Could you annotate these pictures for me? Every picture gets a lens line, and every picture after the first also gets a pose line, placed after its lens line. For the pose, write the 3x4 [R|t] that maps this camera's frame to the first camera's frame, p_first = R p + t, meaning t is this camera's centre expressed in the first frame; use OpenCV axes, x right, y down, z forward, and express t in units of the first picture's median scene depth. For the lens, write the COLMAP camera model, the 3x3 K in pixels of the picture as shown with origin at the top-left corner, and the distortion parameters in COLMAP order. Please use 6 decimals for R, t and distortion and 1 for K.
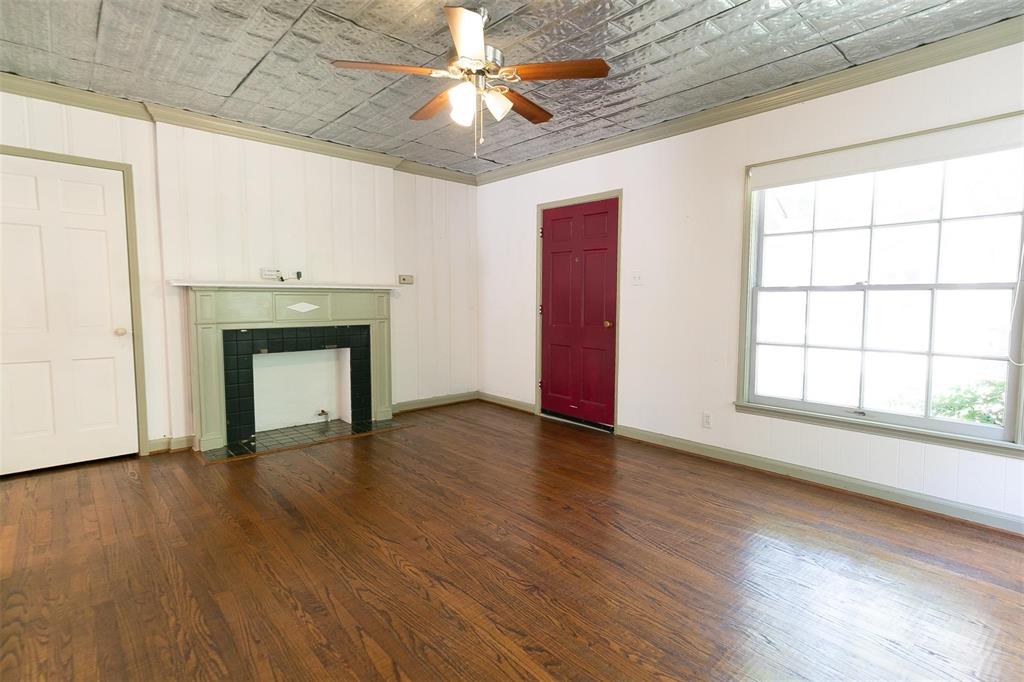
lens RADIAL K [[460.1, 0, 528.0], [0, 460.1, 334.6], [0, 0, 1]] dist [0.013927, -0.000054]
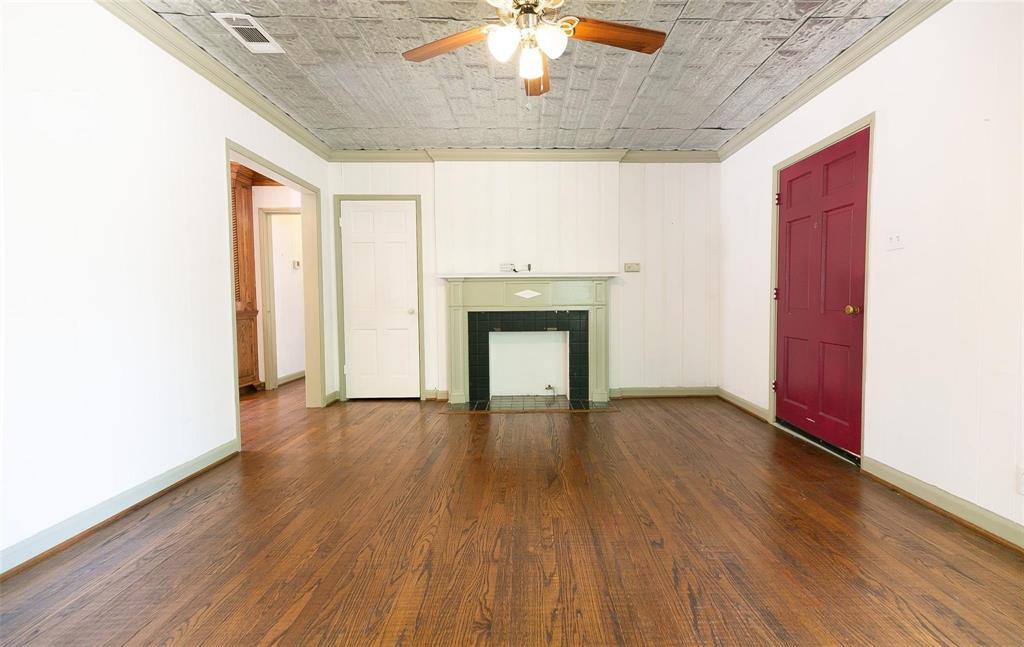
lens RADIAL K [[420.7, 0, 536.2], [0, 420.7, 316.9], [0, 0, 1]] dist [0.011940, 0.000279]
pose [[0.776626, 0.016974, -0.629733, 0.200500], [-0.034464, 0.999285, -0.015568, 0.014771], [0.629019, 0.033794, 0.776655, 0.186529]]
